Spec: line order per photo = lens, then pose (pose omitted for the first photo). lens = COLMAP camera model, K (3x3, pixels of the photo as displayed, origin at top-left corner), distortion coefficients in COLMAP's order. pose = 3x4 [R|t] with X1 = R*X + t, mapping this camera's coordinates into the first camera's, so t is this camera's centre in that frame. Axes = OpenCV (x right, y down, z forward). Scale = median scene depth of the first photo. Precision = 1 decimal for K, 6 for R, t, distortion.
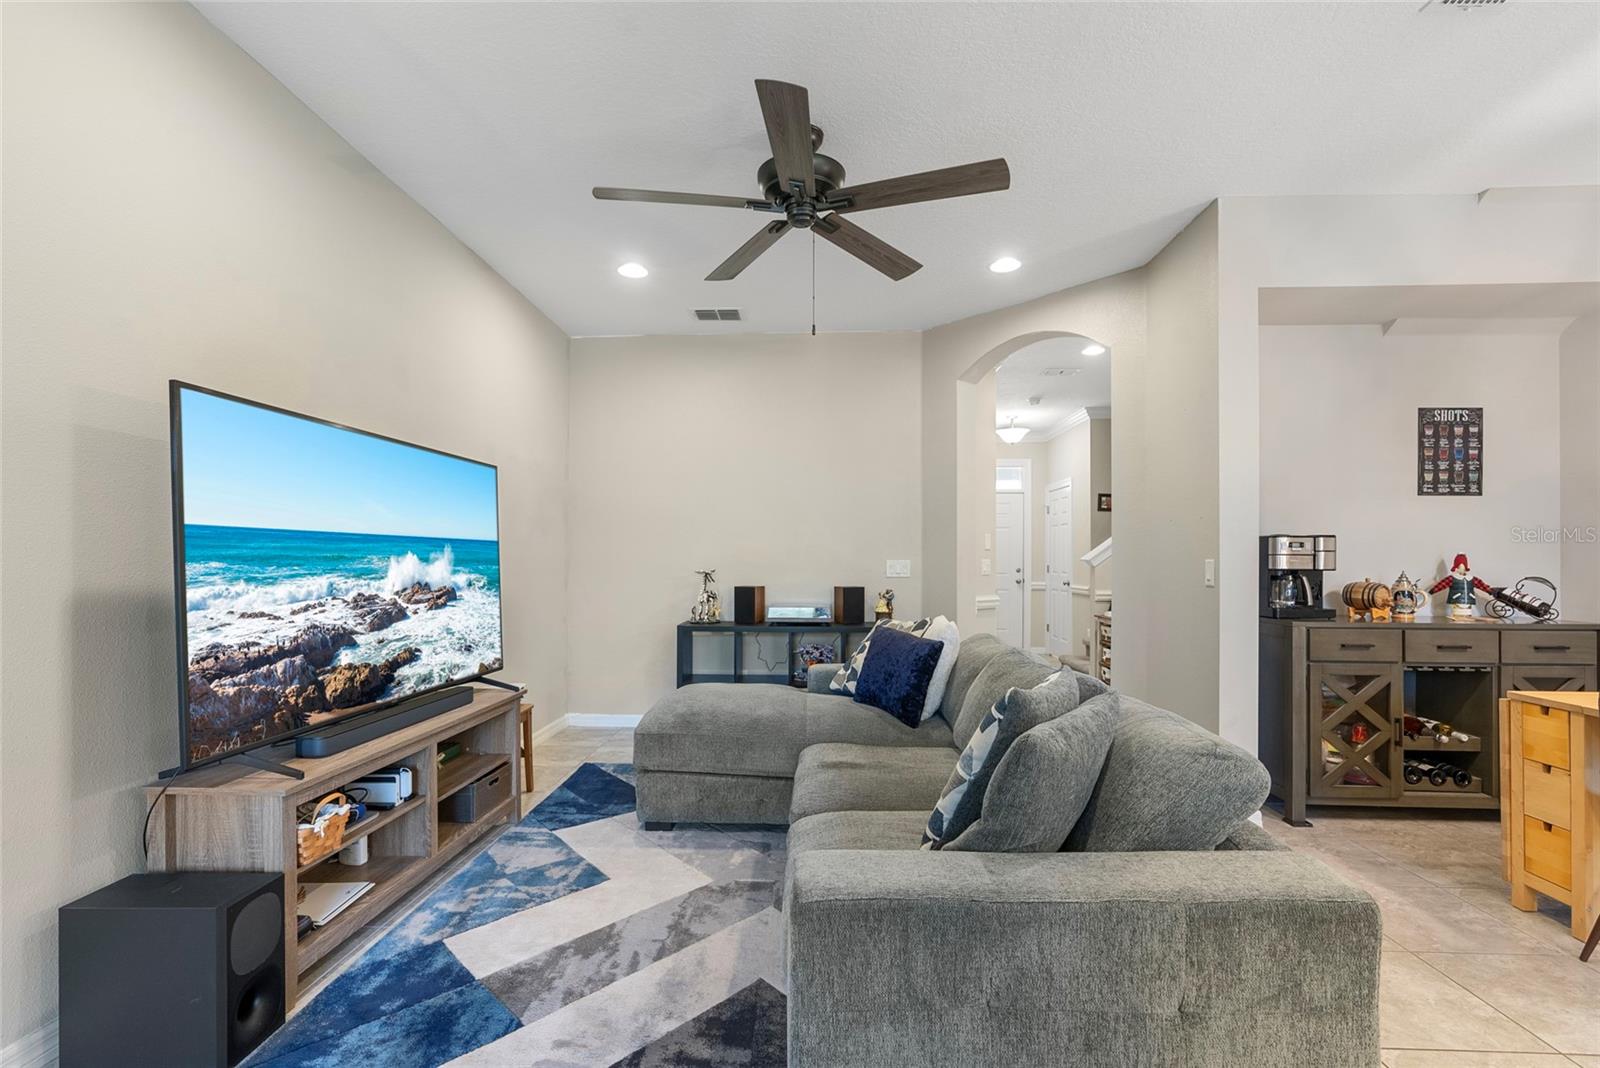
lens RADIAL K [[736.3, 0, 803.4], [0, 736.3, 553.1], [0, 0, 1]] dist [-0.011457, 0.004851]
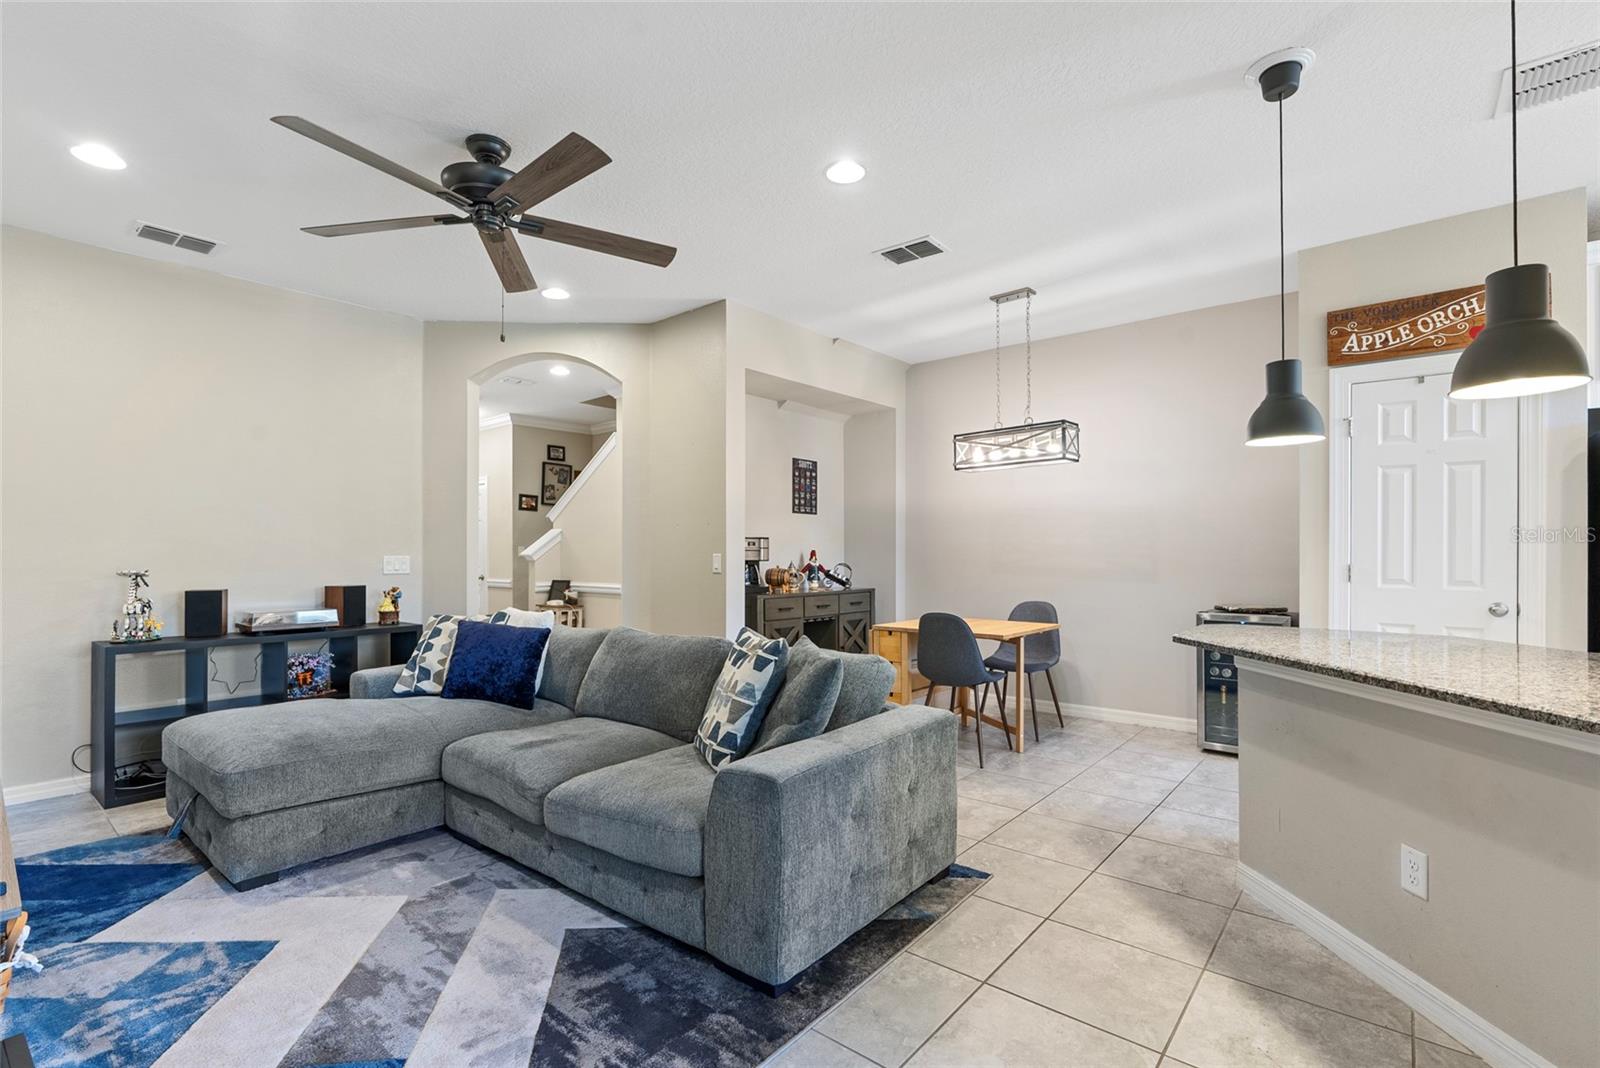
lens RADIAL K [[736.9, 0, 799.9], [0, 736.9, 538.4], [0, 0, 1]] dist [-0.009872, 0.005566]
pose [[0.607825, 0.013329, 0.793959, -0.550747], [-0.002869, 0.999889, -0.014590, -0.000645], [-0.794066, 0.006590, 0.607796, 0.024026]]
